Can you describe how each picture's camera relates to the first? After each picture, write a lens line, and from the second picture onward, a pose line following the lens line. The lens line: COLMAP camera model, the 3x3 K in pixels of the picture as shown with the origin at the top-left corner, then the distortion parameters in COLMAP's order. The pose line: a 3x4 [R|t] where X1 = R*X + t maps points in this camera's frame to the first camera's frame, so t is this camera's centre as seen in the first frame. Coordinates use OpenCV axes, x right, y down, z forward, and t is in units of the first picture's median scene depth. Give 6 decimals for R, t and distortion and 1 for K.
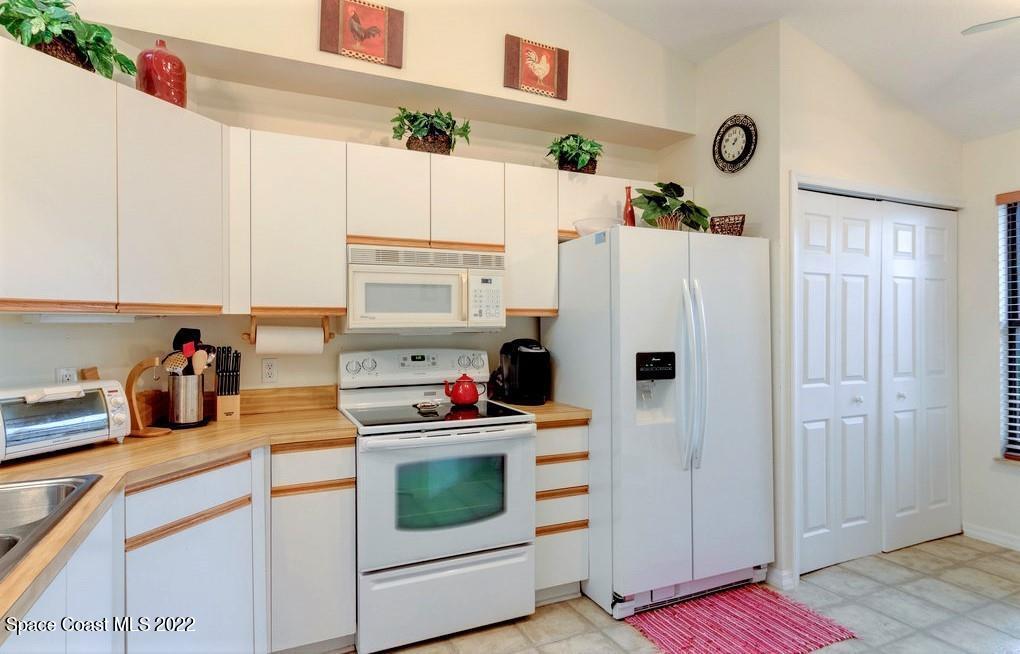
lens RADIAL K [[557.7, 0, 508.3], [0, 557.7, 325.9], [0, 0, 1]] dist [0.001217, 0.000242]
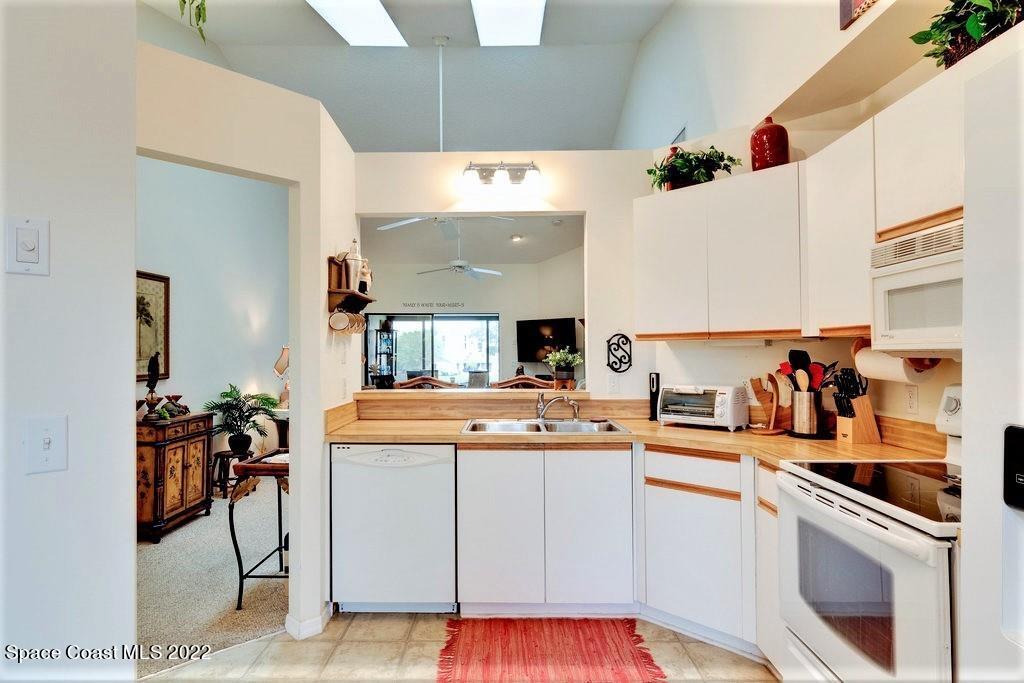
lens RADIAL K [[571.6, 0, 510.0], [0, 571.6, 342.5], [0, 0, 1]] dist [0.000098, -0.000062]
pose [[-0.420439, -0.010810, -0.907257, 0.731158], [0.002450, 0.999912, -0.013050, 0.002619], [0.907318, -0.007709, -0.420375, 0.949046]]
